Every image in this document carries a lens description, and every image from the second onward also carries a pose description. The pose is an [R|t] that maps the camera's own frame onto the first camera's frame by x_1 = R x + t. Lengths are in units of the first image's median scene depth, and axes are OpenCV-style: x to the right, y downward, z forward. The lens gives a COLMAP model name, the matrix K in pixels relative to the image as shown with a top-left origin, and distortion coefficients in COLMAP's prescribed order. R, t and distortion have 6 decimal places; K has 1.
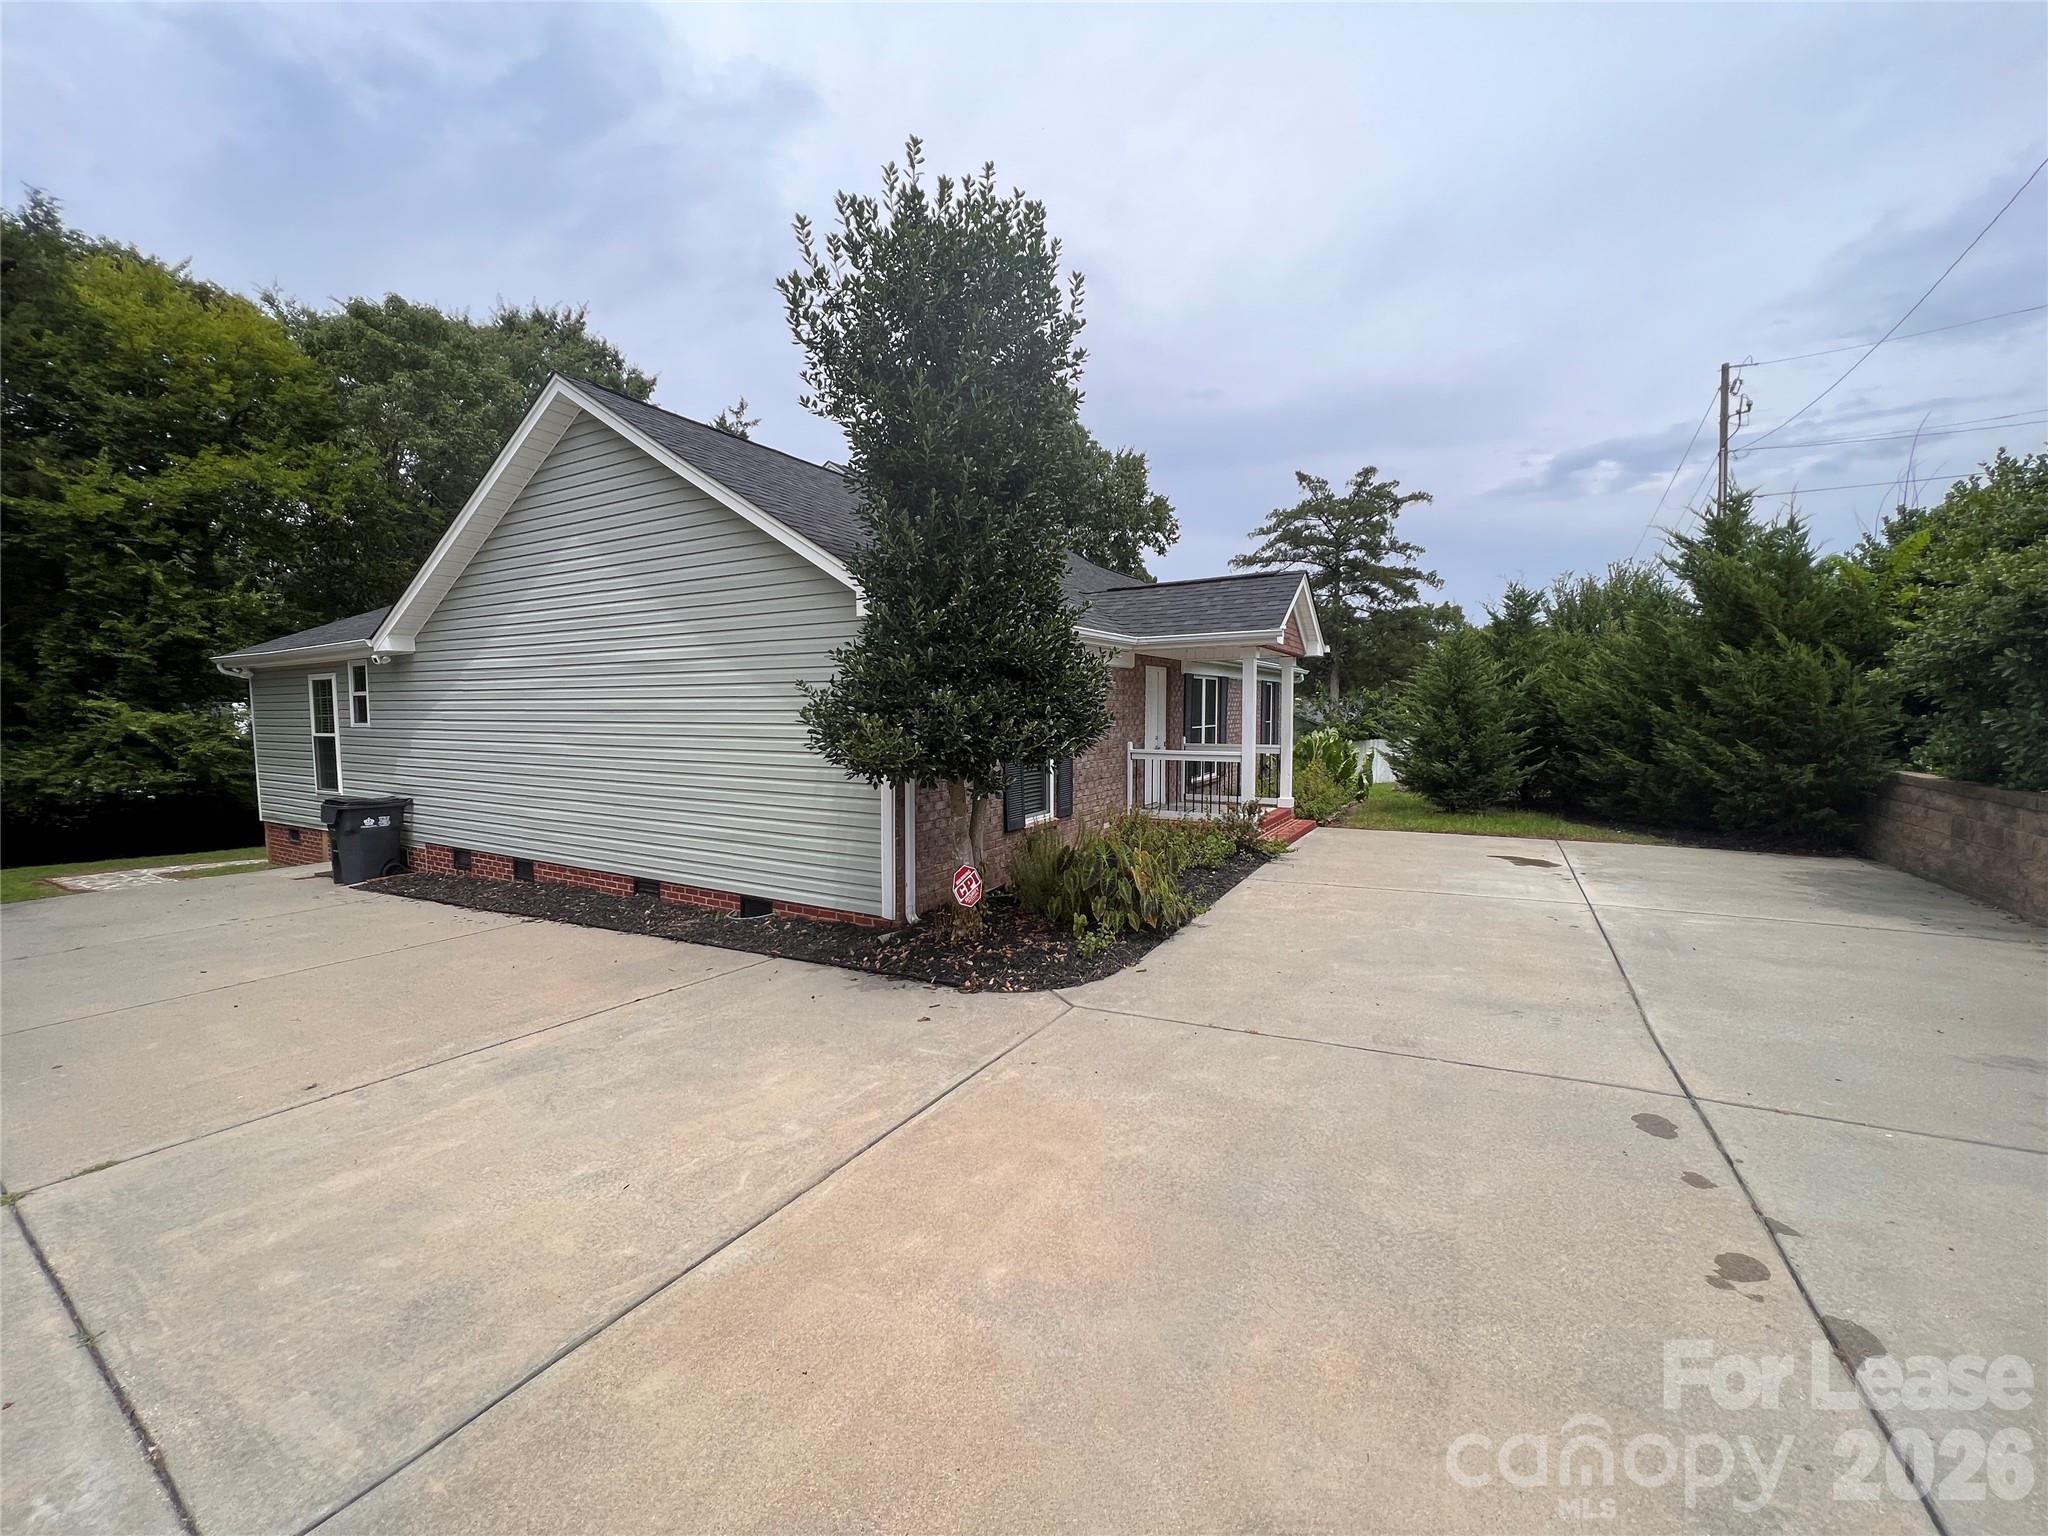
lens RADIAL K [[818.8, 0, 1017.7], [0, 818.8, 775.5], [0, 0, 1]] dist [0.000781, 0.000124]
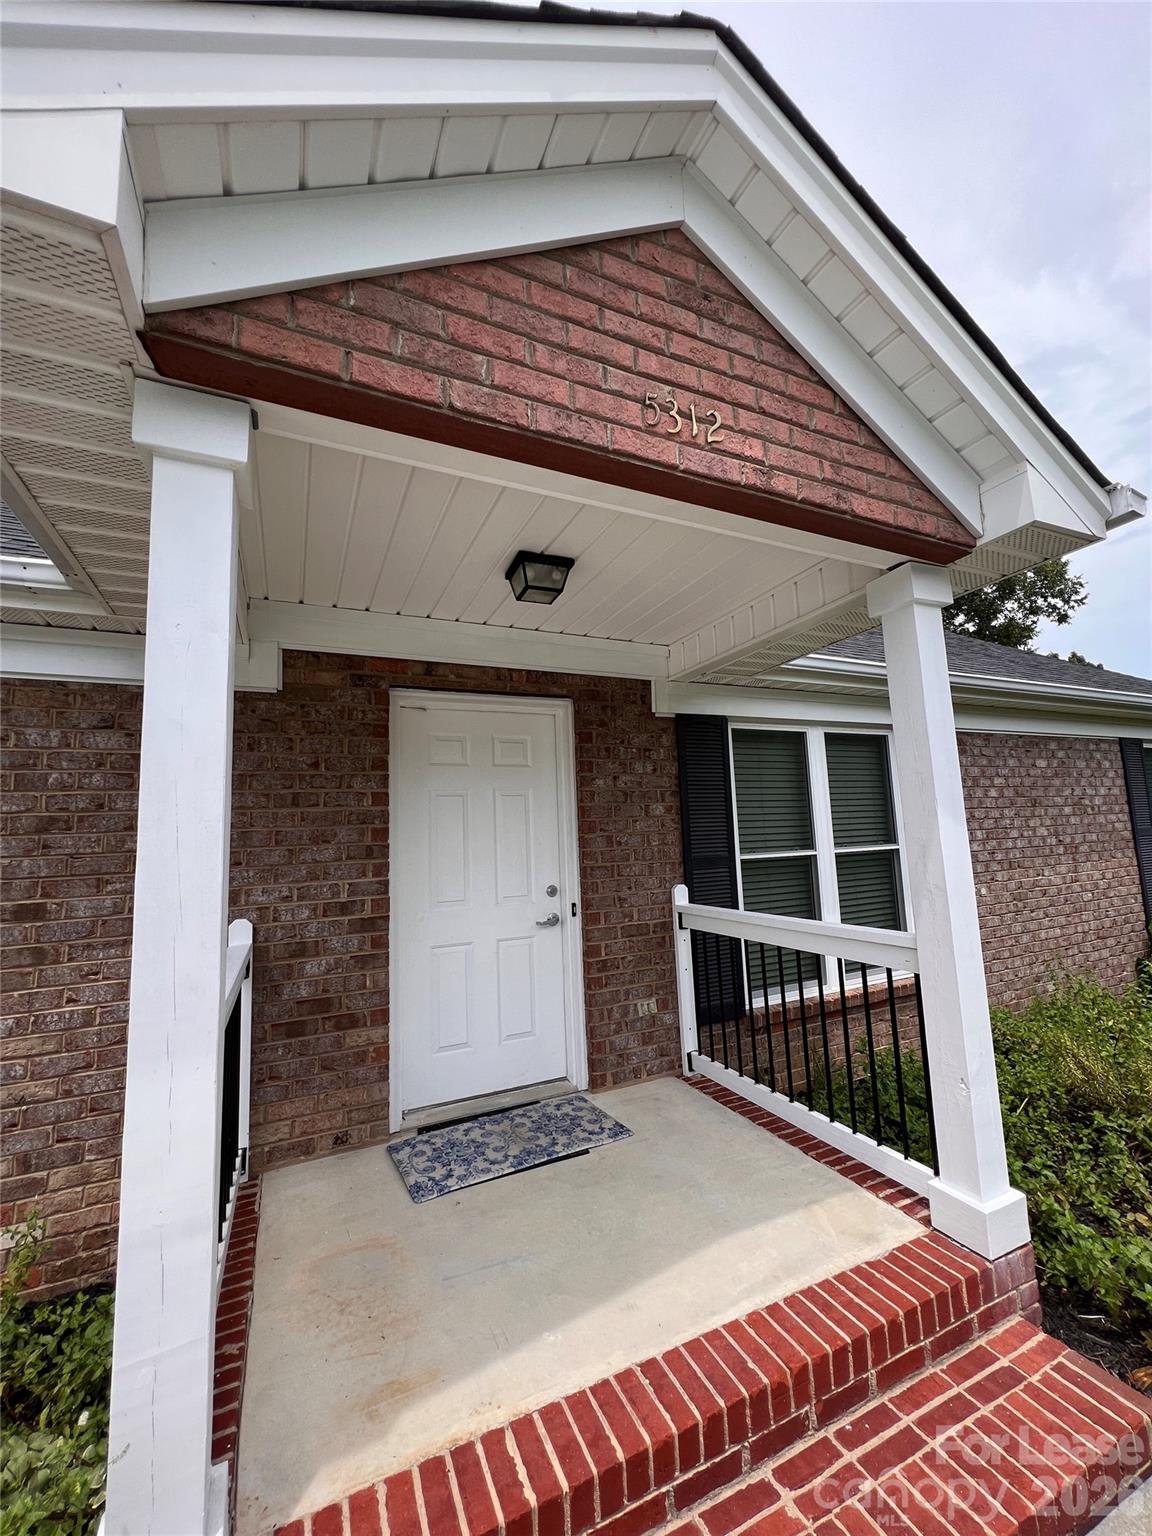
lens RADIAL K [[616.7, 0, 579.2], [0, 616.7, 767.9], [0, 0, 1]] dist [-0.004161, 0.001435]
pose [[0.818902, -0.093976, -0.566188, 0.313078], [-0.011157, 0.983711, -0.179413, -0.047051], [0.573826, 0.153239, 0.804514, 0.718511]]
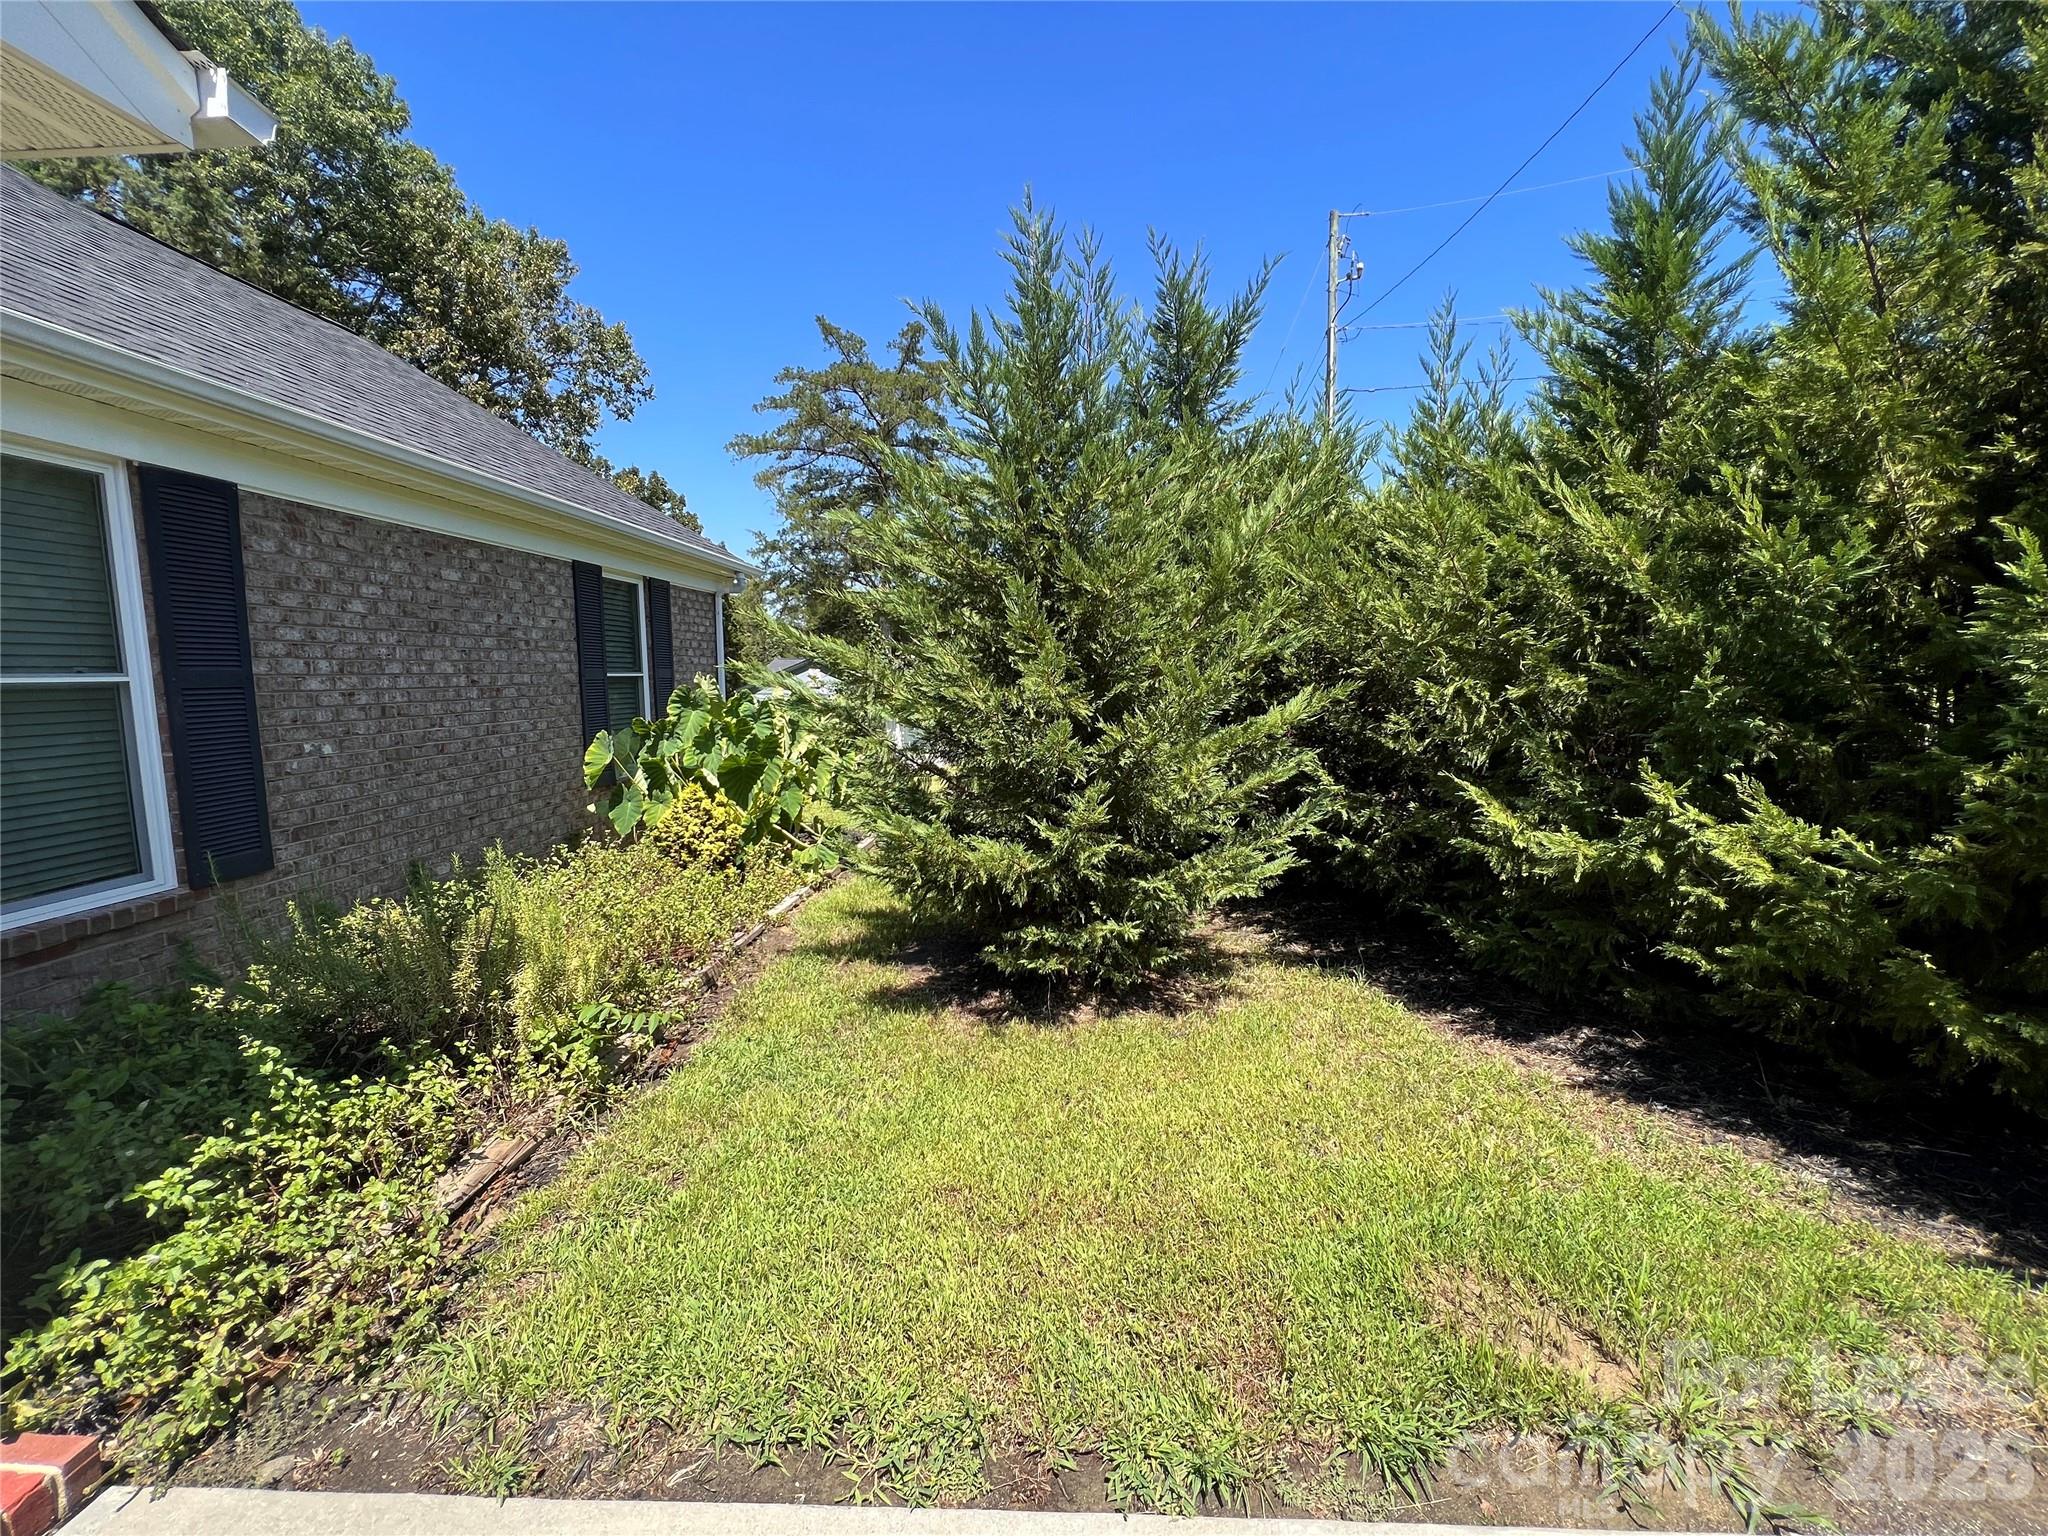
lens RADIAL K [[818.8, 0, 1014.3], [0, 818.8, 755.9], [0, 0, 1]] dist [0.000781, 0.000124]
pose [[0.892520, -0.041290, 0.449113, 0.390659], [0.032911, 0.999108, 0.026450, -0.040841], [-0.449805, -0.008826, 0.893083, 0.741867]]
